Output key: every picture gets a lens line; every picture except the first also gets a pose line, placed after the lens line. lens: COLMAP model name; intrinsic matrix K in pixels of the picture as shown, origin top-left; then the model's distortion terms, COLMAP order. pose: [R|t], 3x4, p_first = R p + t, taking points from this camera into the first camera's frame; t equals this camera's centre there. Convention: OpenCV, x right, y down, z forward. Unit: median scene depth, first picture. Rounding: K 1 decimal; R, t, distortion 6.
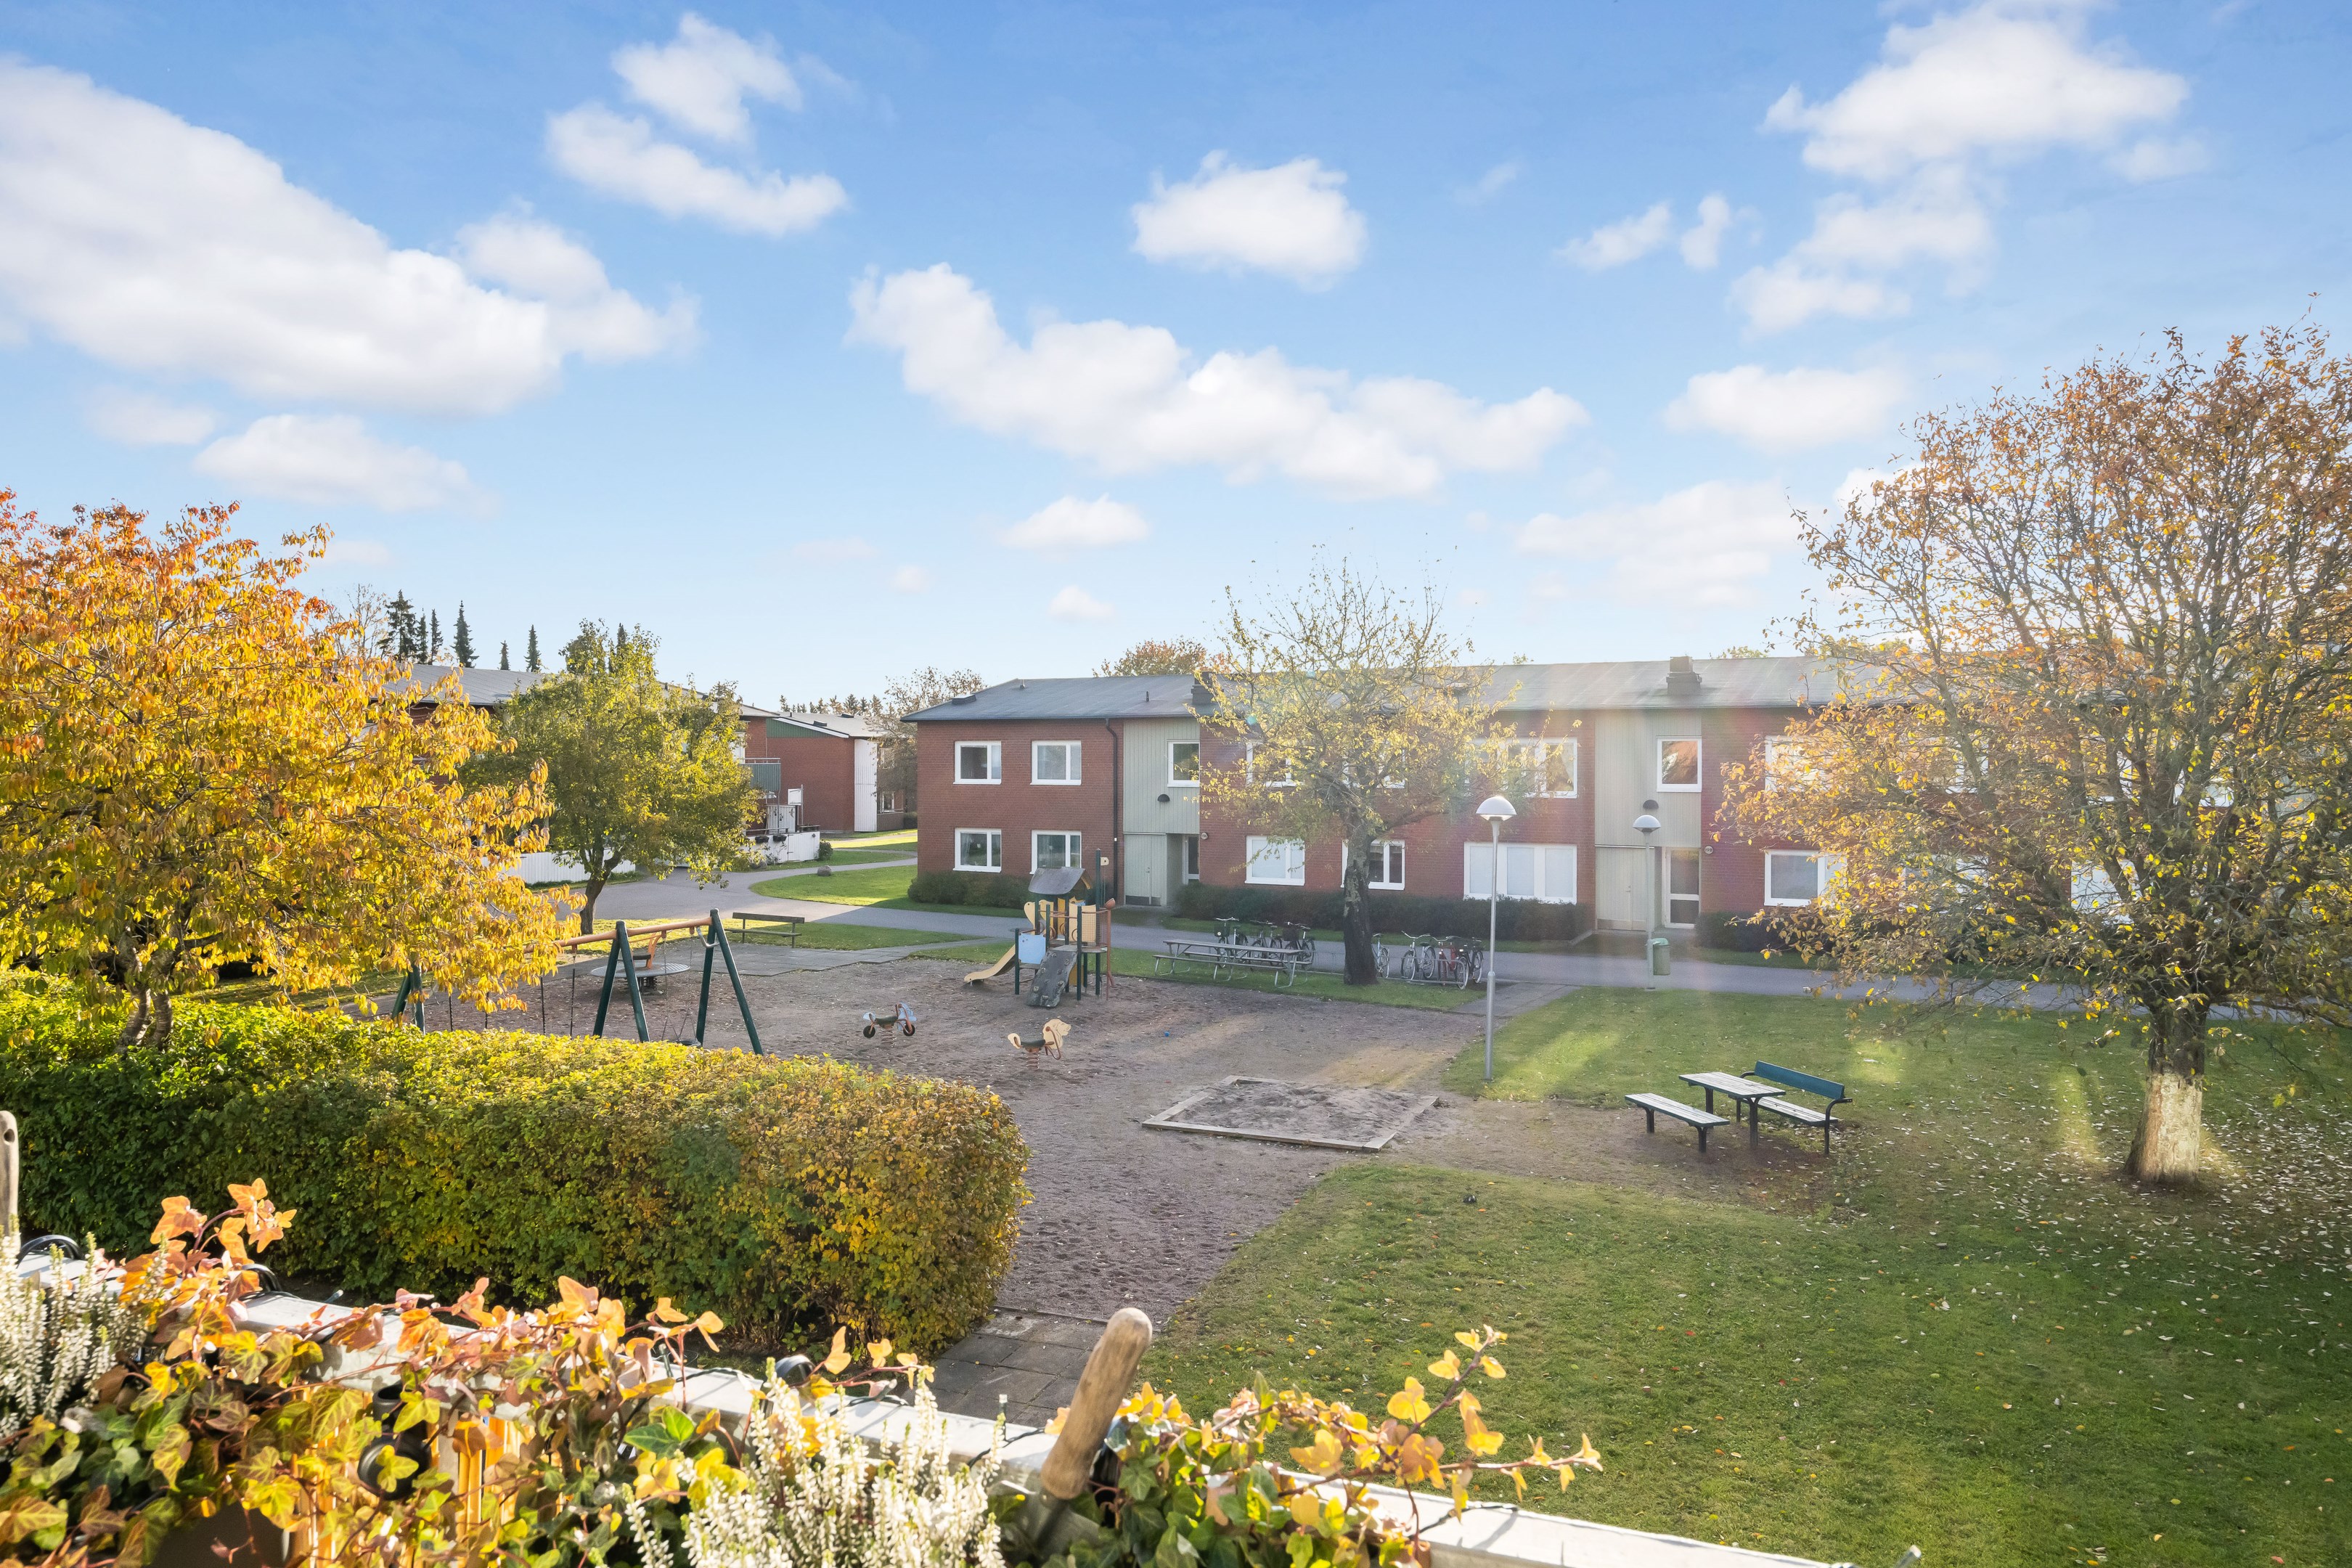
lens RADIAL K [[1524.7, 0, 1176.0], [0, 1524.7, 784.0], [0, 0, 1]] dist [-0.007320, 0.000541]
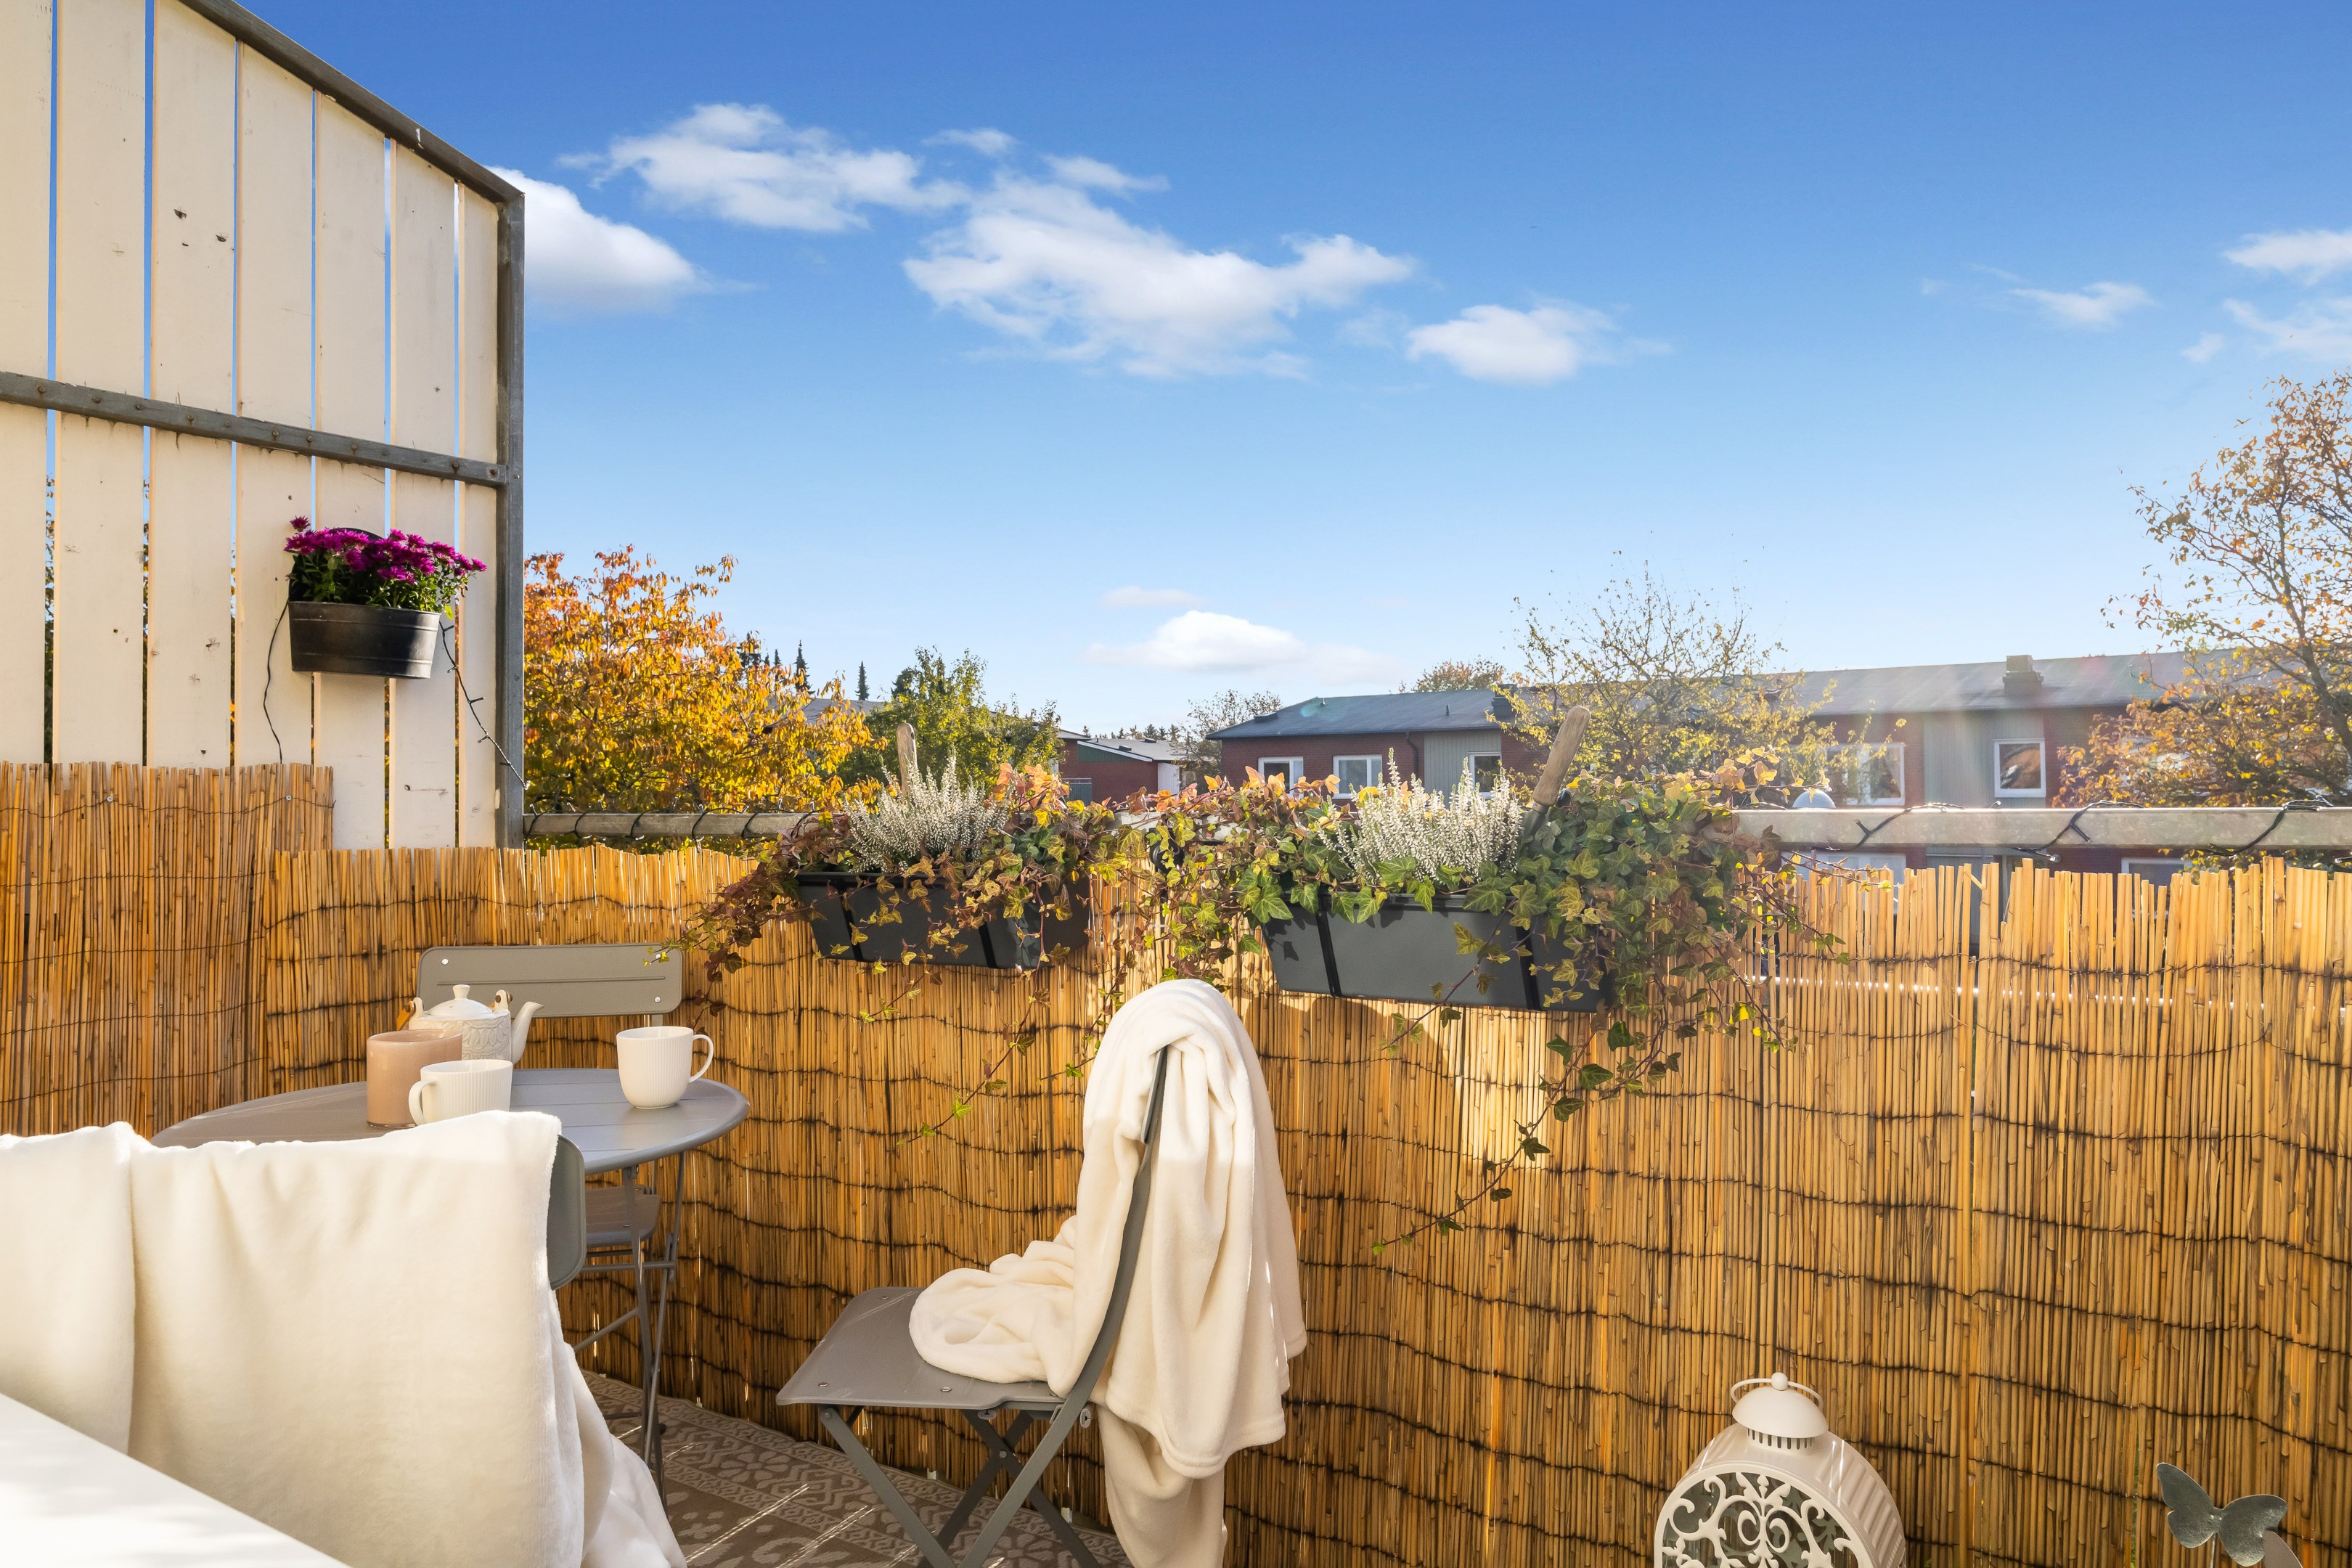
lens RADIAL K [[1515.3, 0, 1171.2], [0, 1515.3, 748.1], [0, 0, 1]] dist [-0.007735, 0.002561]
pose [[0.980825, -0.013467, -0.194423, -0.004884], [0.005449, 0.999115, -0.041713, 0.013804], [0.194813, 0.039854, 0.980030, -0.030591]]
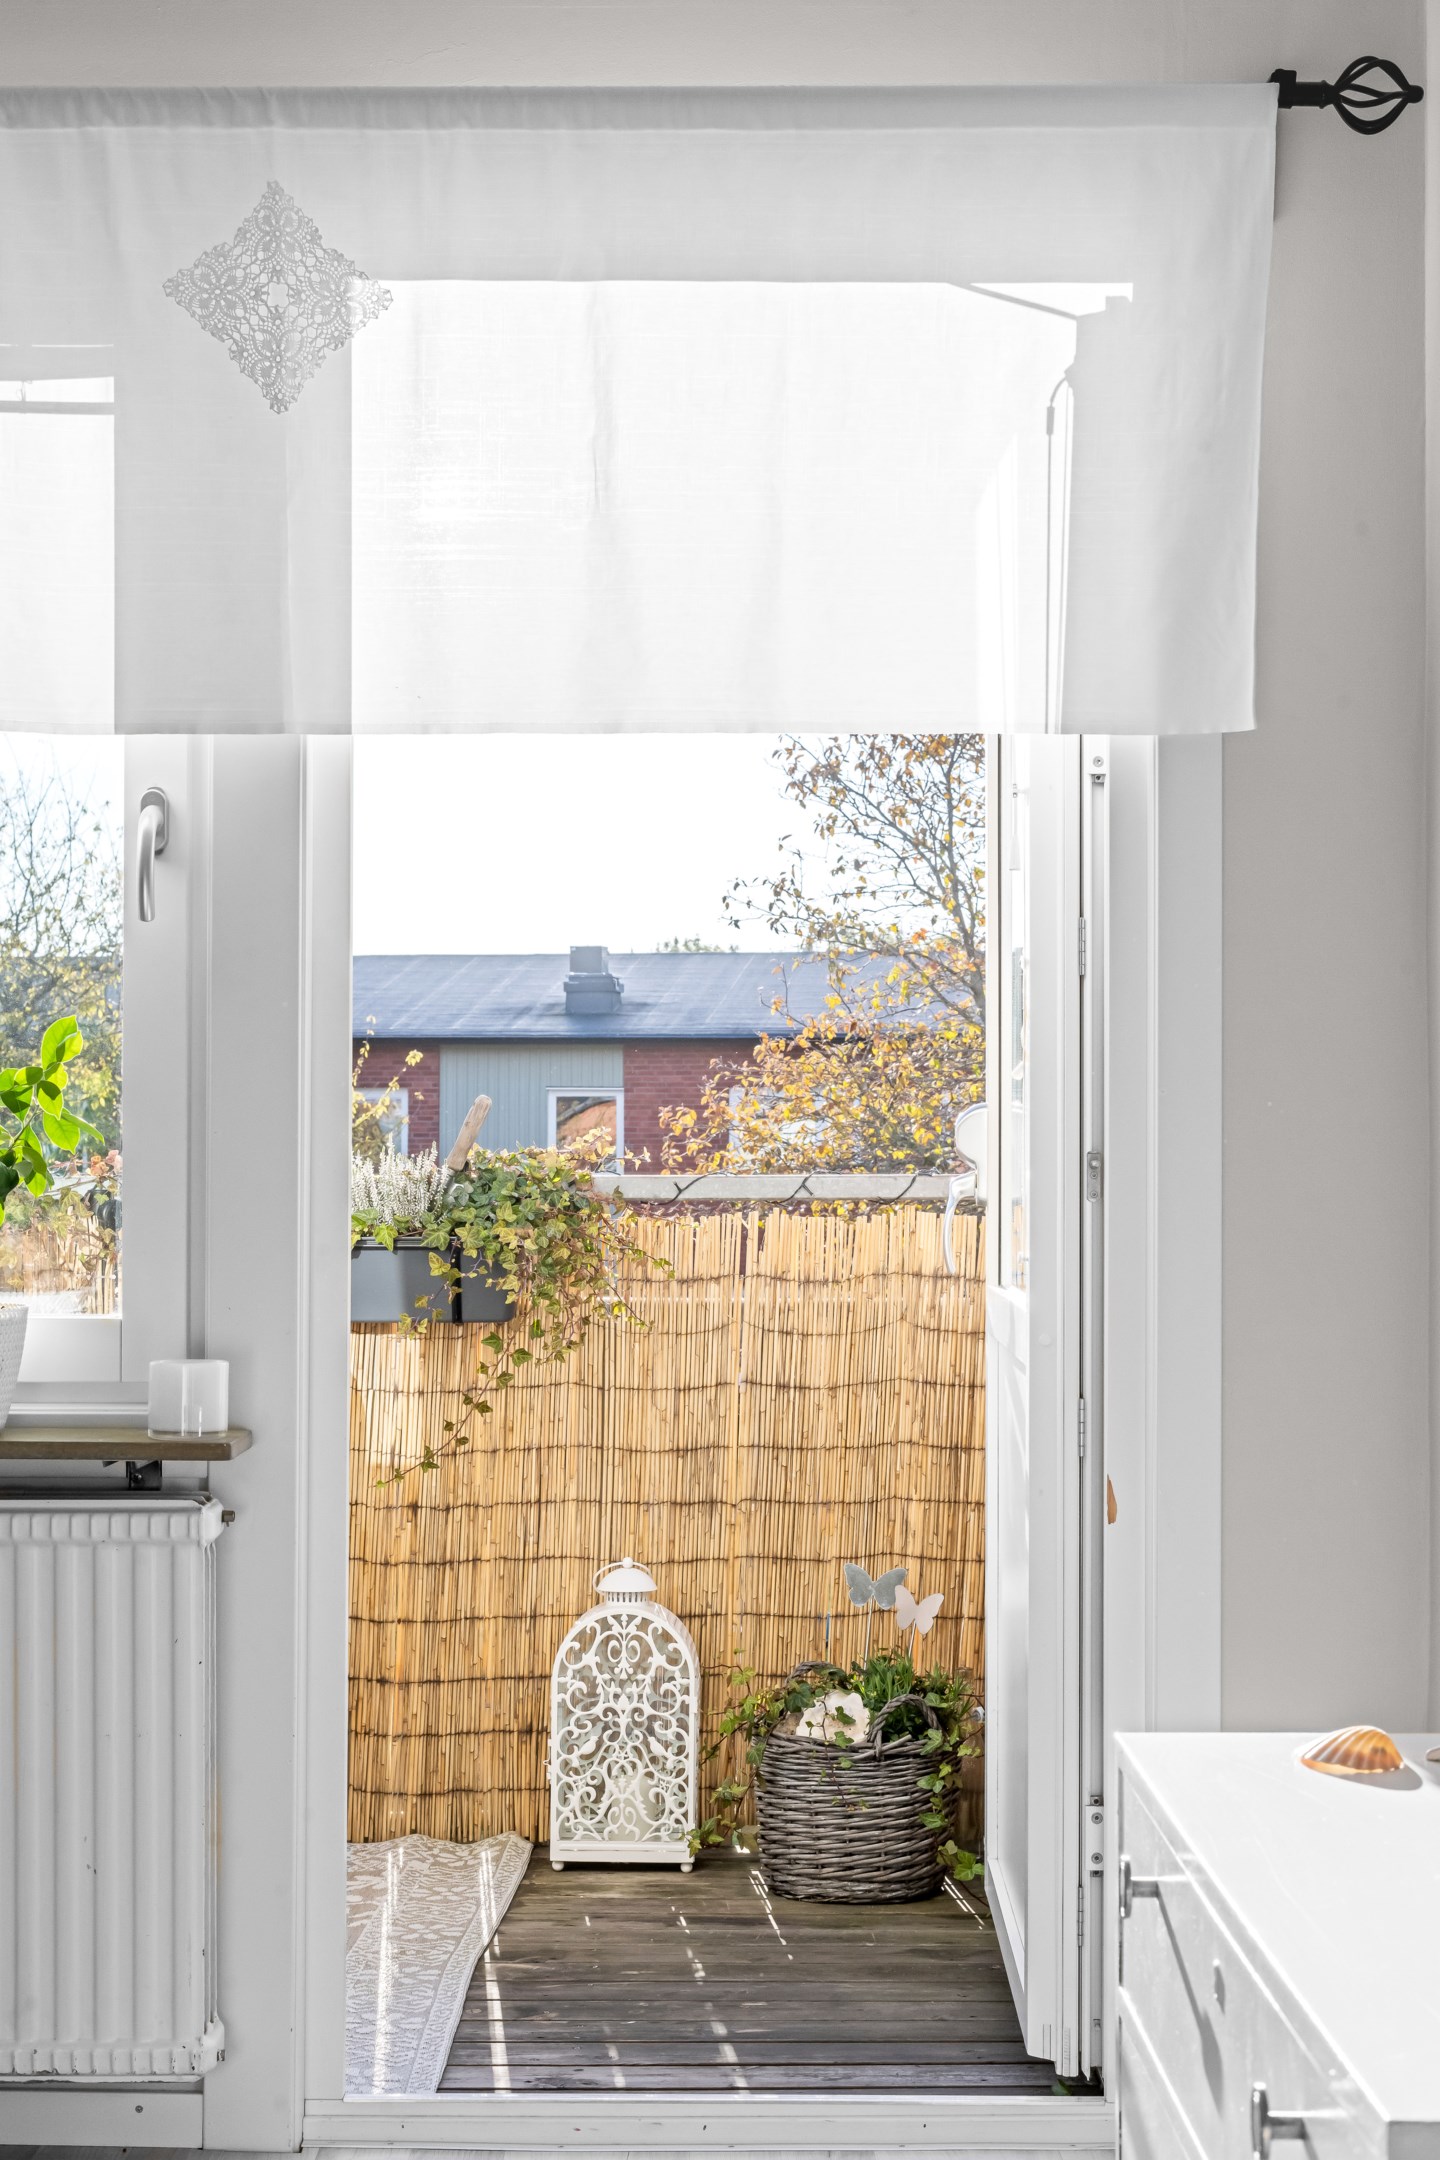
lens RADIAL K [[3161.1, 0, 720.0], [0, 3161.1, 1080.0], [0, 0, 1]] dist [0.002631, 0.020510]
pose [[0.933885, 0.011386, 0.357393, -0.047676], [0.003116, 0.999196, -0.039975, 0.015534], [-0.357561, 0.038445, 0.933098, -0.126132]]
